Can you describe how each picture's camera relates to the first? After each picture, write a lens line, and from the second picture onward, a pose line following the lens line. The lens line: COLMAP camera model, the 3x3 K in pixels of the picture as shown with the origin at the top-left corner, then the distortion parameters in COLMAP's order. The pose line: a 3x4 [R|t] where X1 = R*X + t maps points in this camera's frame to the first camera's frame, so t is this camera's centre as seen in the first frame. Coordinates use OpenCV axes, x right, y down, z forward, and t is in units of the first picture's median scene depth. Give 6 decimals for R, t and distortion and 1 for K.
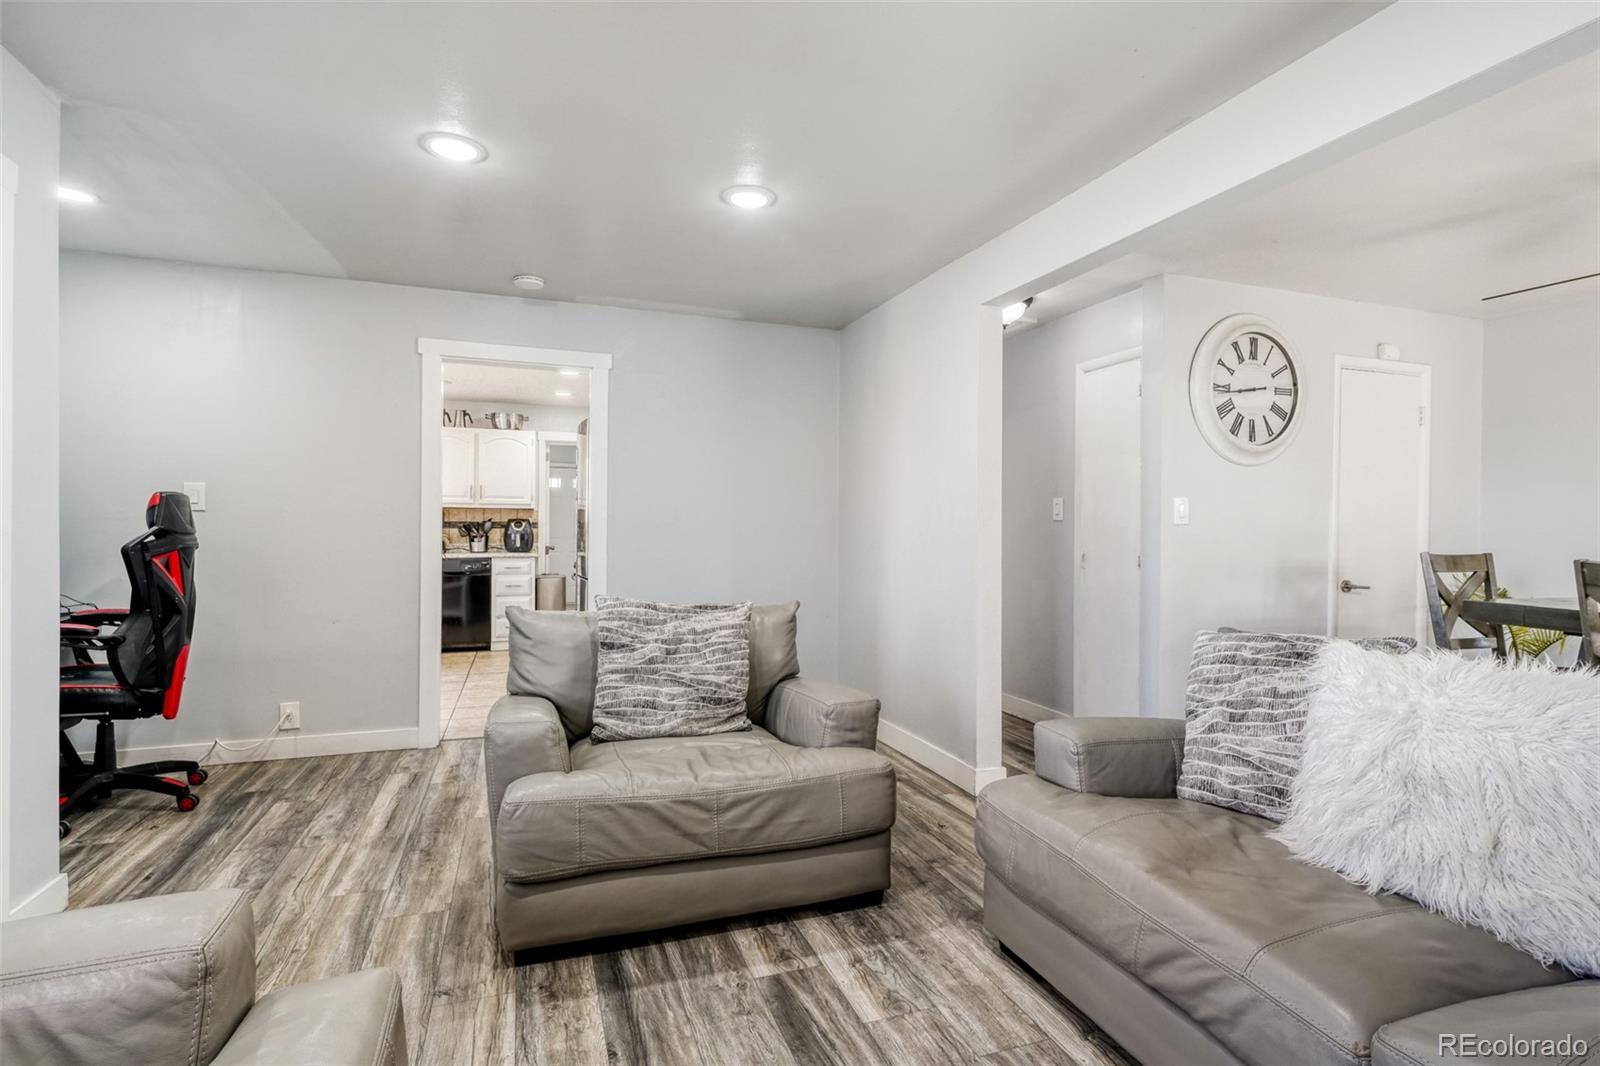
lens RADIAL K [[772.5, 0, 802.5], [0, 772.5, 533.9], [0, 0, 1]] dist [0.006584, -0.002207]
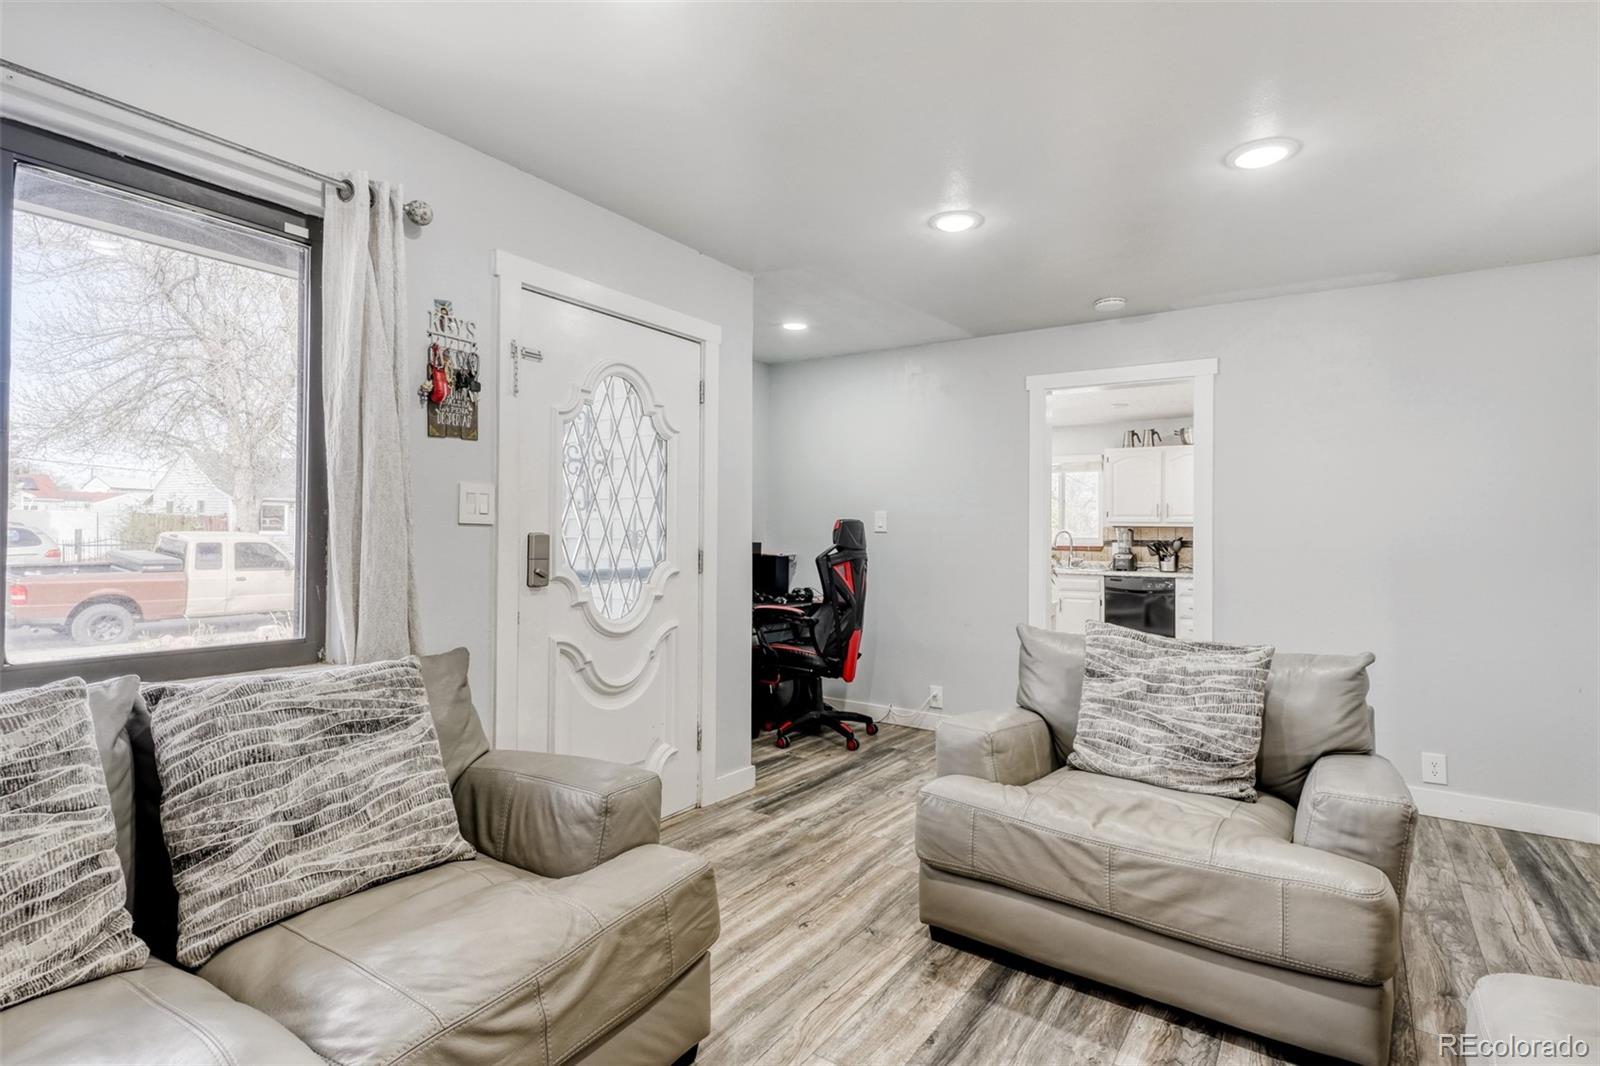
lens RADIAL K [[780.7, 0, 801.2], [0, 780.7, 534.3], [0, 0, 1]] dist [0.000277, 0.000109]
pose [[0.582102, 0.001606, -0.813114, 0.329823], [-0.018520, 0.999765, -0.011283, -0.011468], [0.812905, 0.021627, 0.581995, 0.126193]]
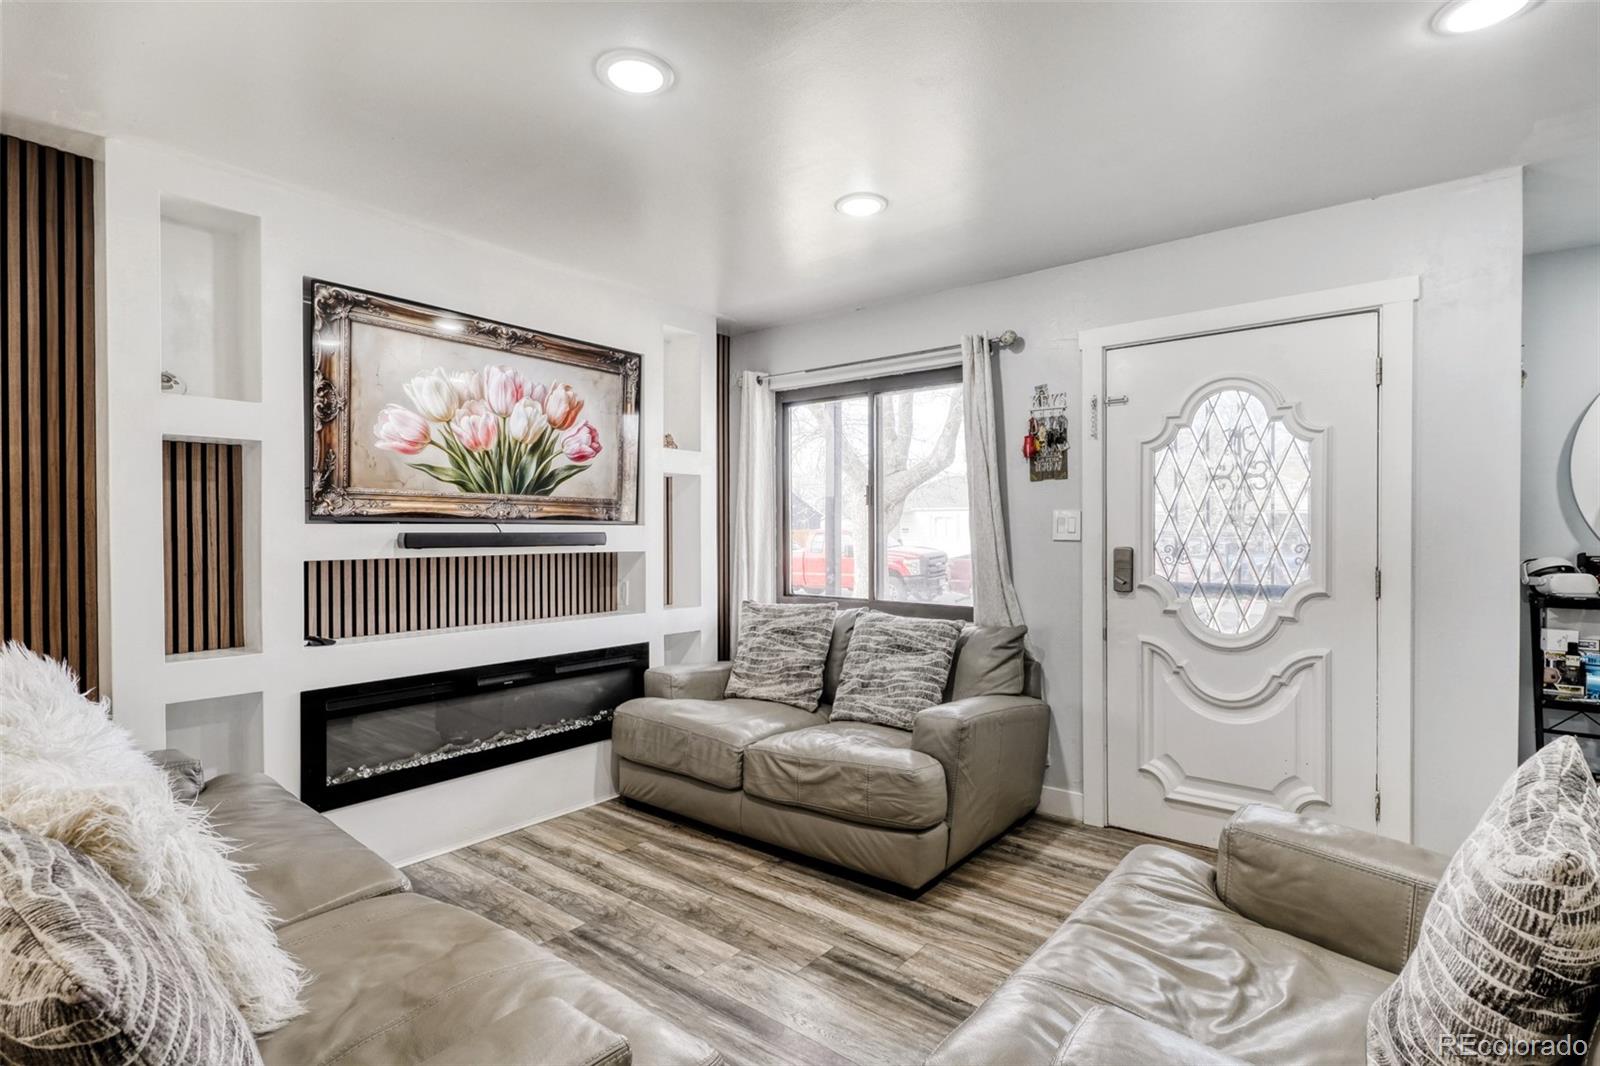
lens RADIAL K [[772.5, 0, 802.5], [0, 772.5, 533.9], [0, 0, 1]] dist [0.006584, -0.002207]
pose [[-0.852405, -0.003877, -0.522867, 0.370648], [-0.010042, 0.999909, 0.008957, -0.043678], [0.522785, 0.012886, -0.852367, 1.197693]]
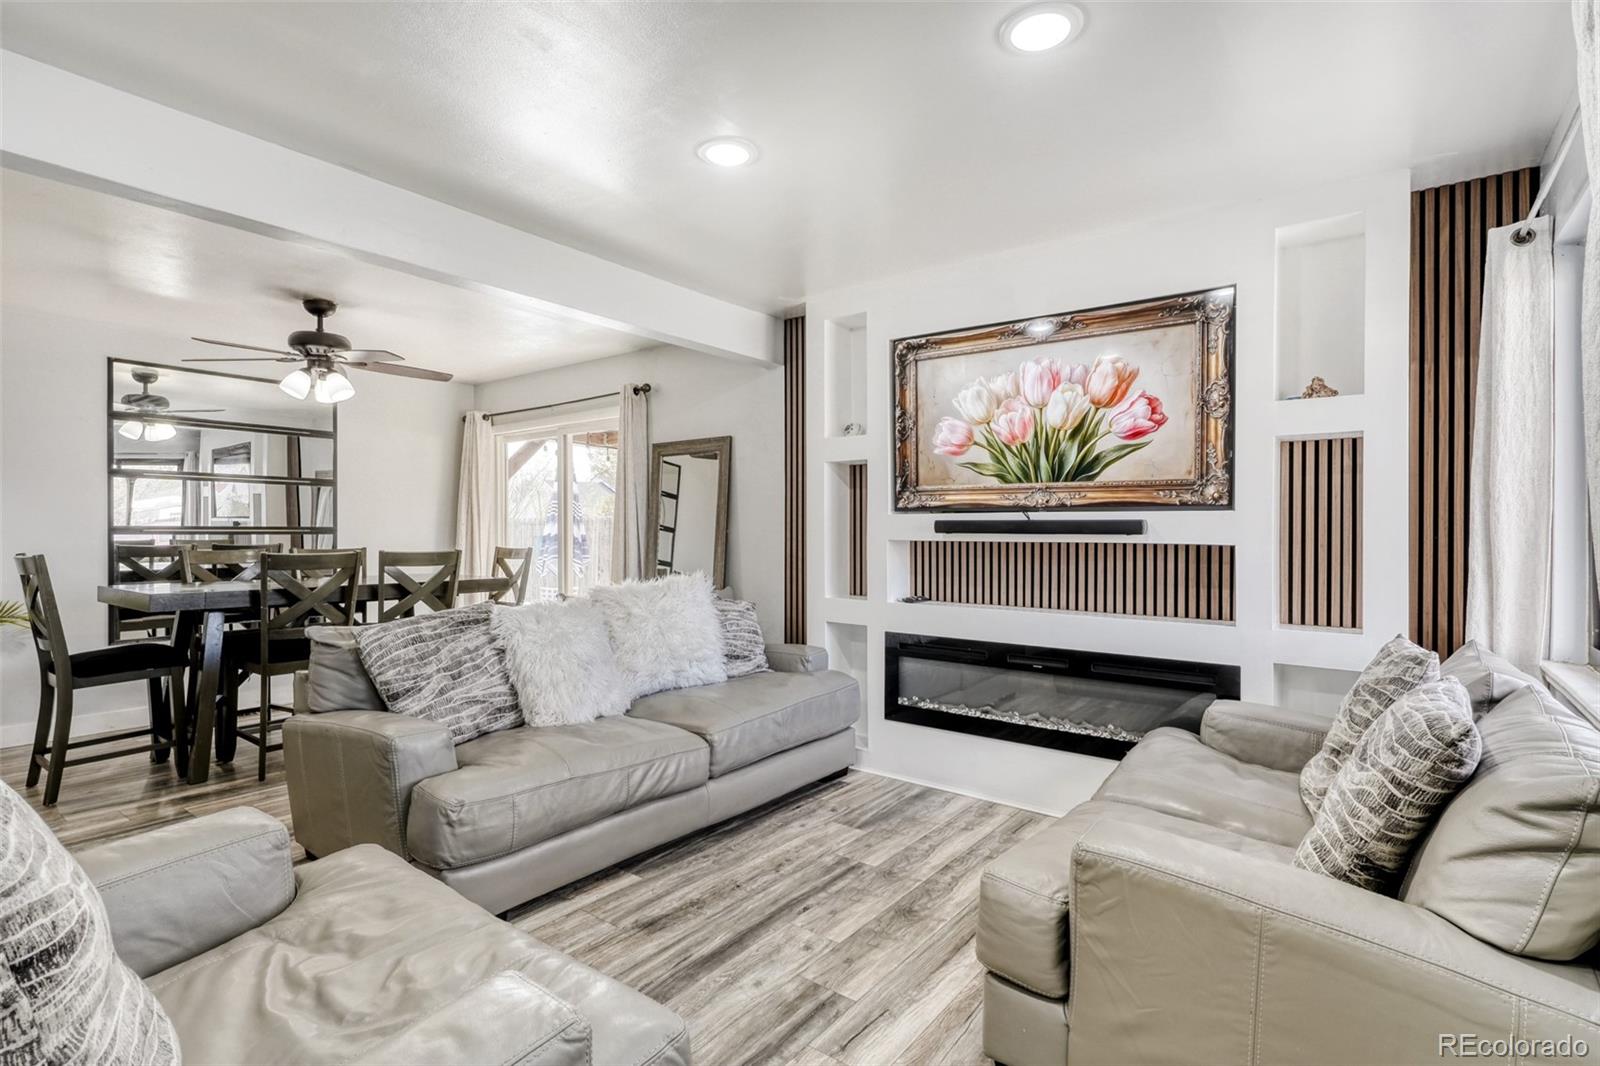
lens RADIAL K [[776.3, 0, 803.4], [0, 776.3, 533.9], [0, 0, 1]] dist [0.007278, 0.000511]
pose [[-0.546373, -0.015678, 0.837395, -0.704218], [0.001002, 0.999812, 0.019372, -0.032875], [-0.837541, 0.011424, -0.546255, 0.923476]]
